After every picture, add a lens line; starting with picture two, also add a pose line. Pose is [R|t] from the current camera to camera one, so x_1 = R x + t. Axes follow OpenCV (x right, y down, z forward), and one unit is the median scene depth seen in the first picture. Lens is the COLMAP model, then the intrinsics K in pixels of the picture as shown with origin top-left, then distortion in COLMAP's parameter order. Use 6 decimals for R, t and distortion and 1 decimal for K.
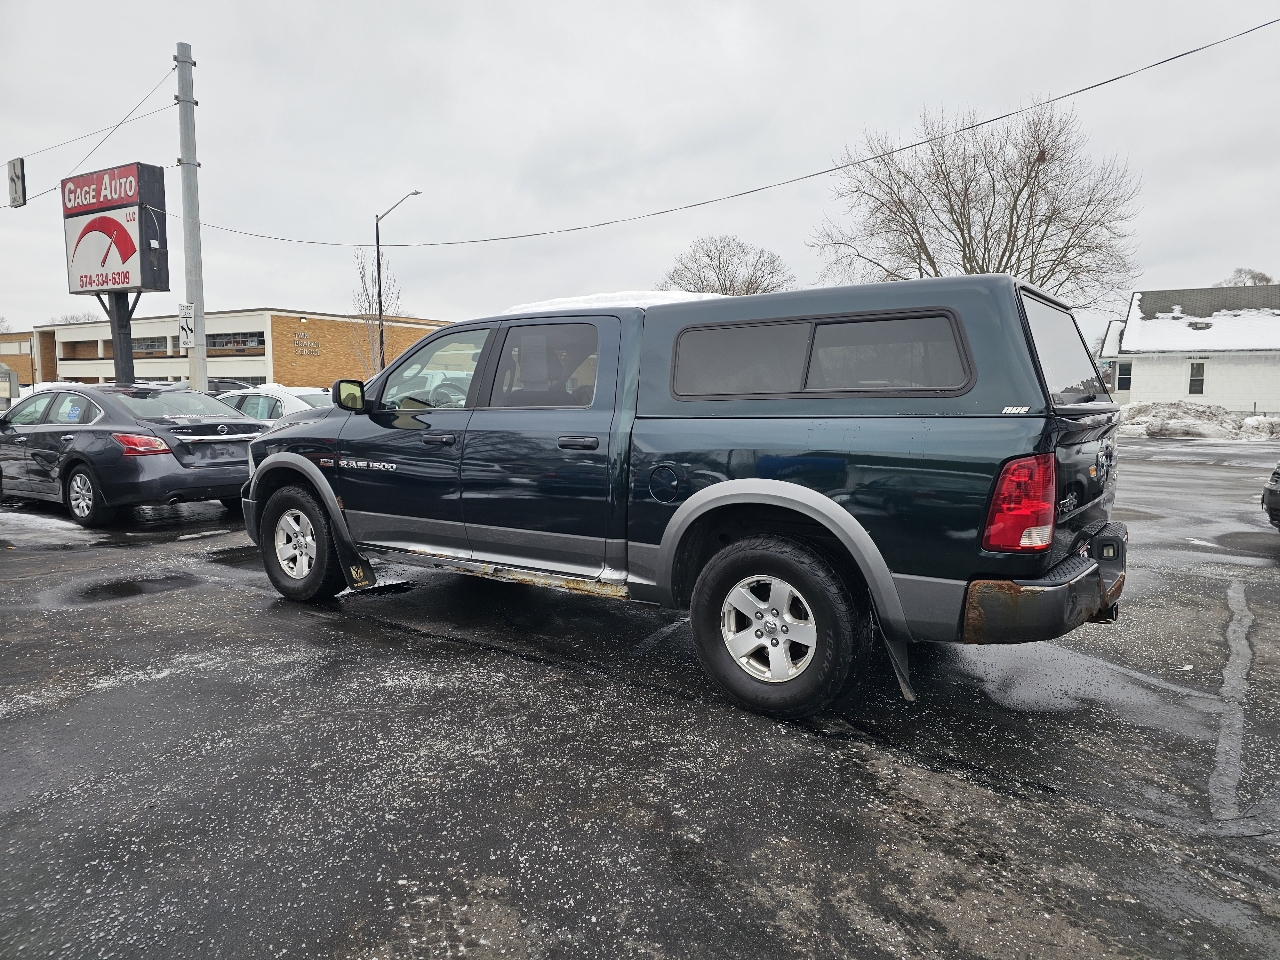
lens RADIAL K [[851.0, 0, 649.8], [0, 851.0, 478.4], [0, 0, 1]] dist [0.062721, -0.047482]
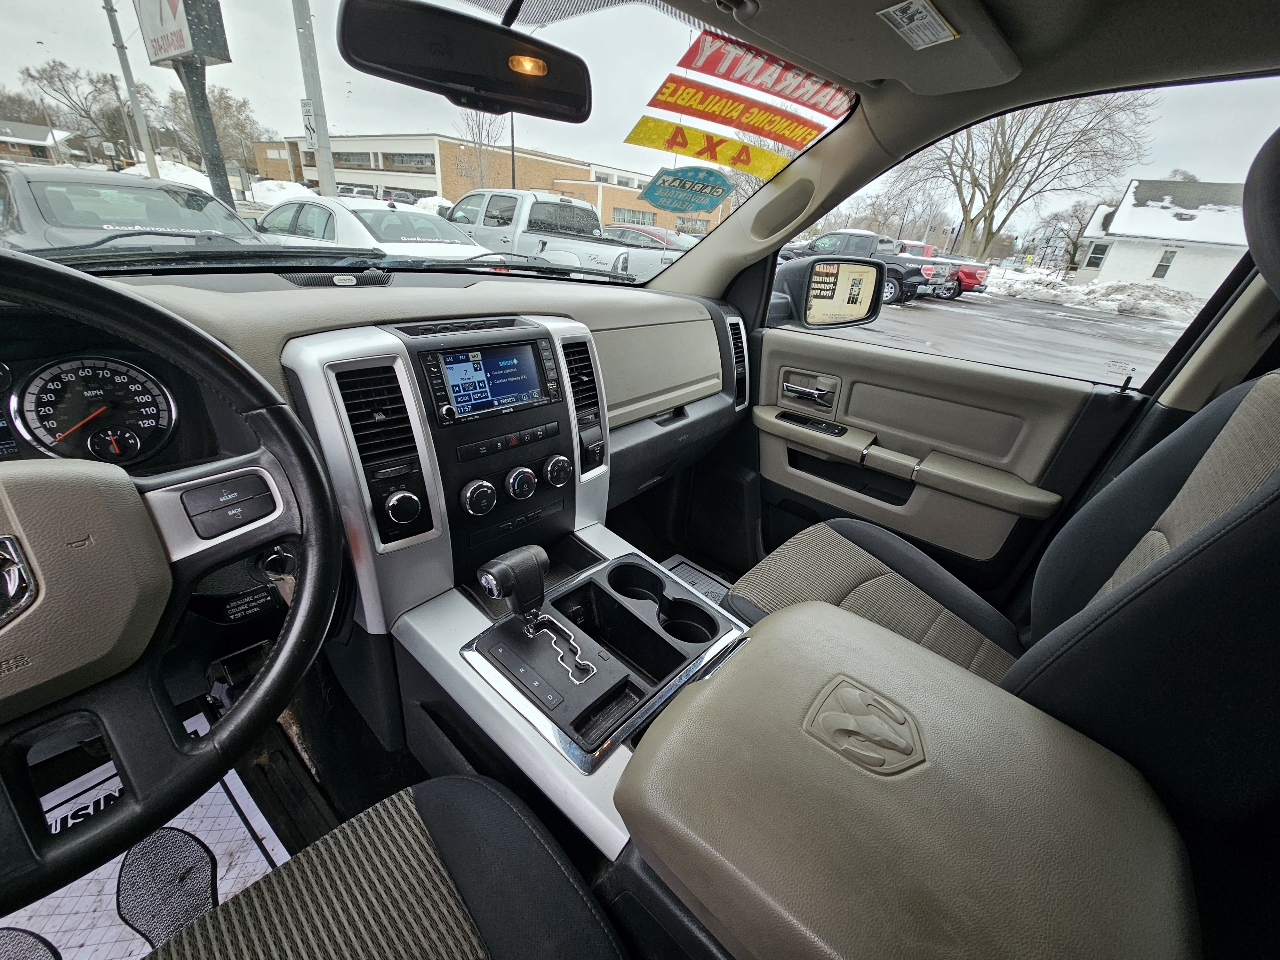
lens RADIAL K [[517.1, 0, 638.5], [0, 517.1, 482.6], [0, 0, 1]] dist [0.001260, -0.000259]
pose [[0.990221, 0.126913, -0.057921, -0.185402], [-0.098247, 0.929182, 0.356326, -0.134713], [0.099041, -0.347151, 0.932565, 1.122146]]
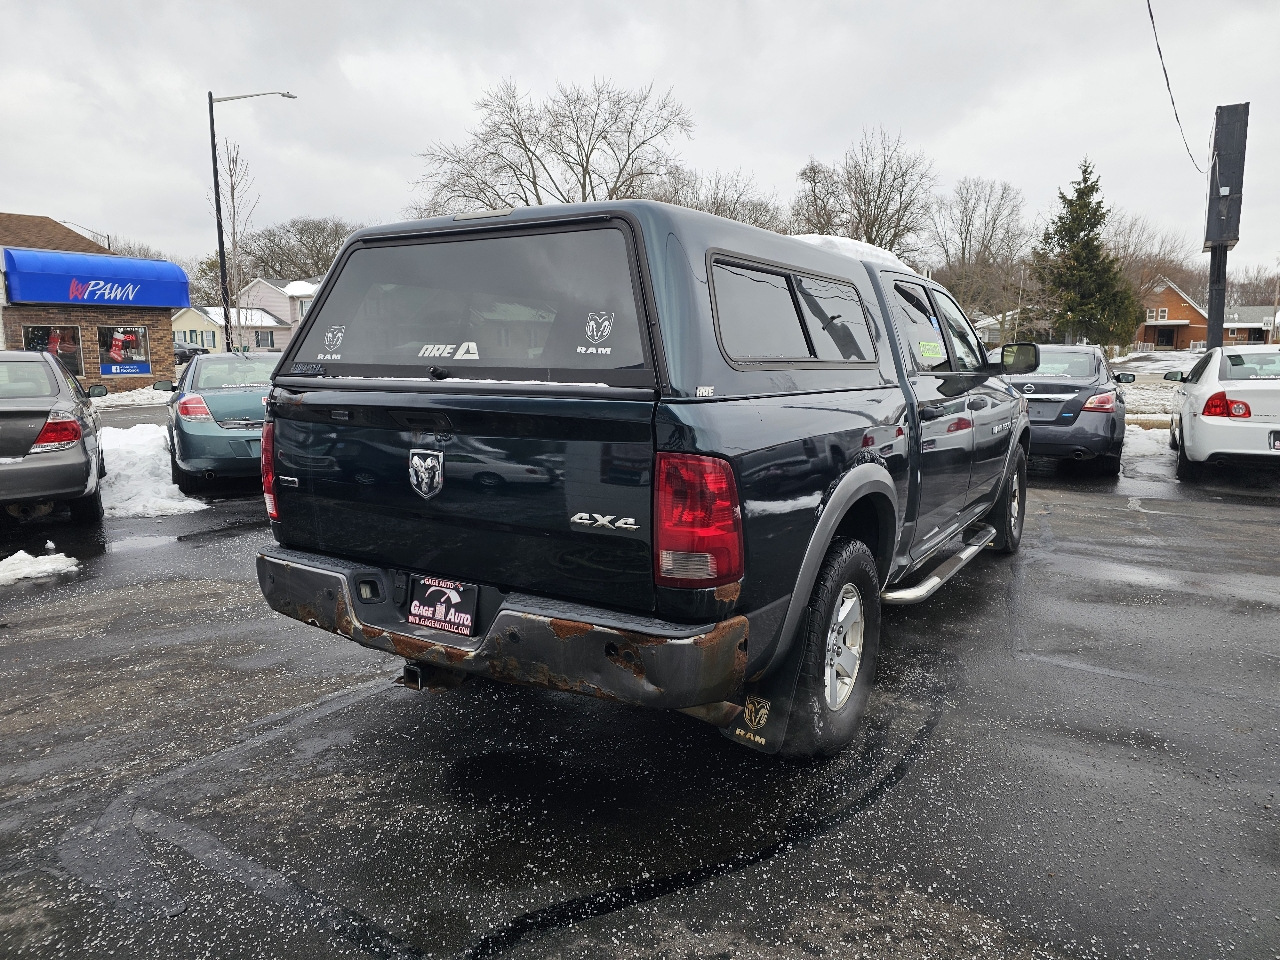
lens RADIAL K [[847.6, 0, 632.5], [0, 847.6, 475.3], [0, 0, 1]] dist [0.062496, -0.048099]
pose [[0.043427, 0.144513, -0.988549, 0.976169], [-0.097372, 0.985384, 0.139773, -0.098521], [0.994300, 0.090187, 0.056864, 0.906308]]
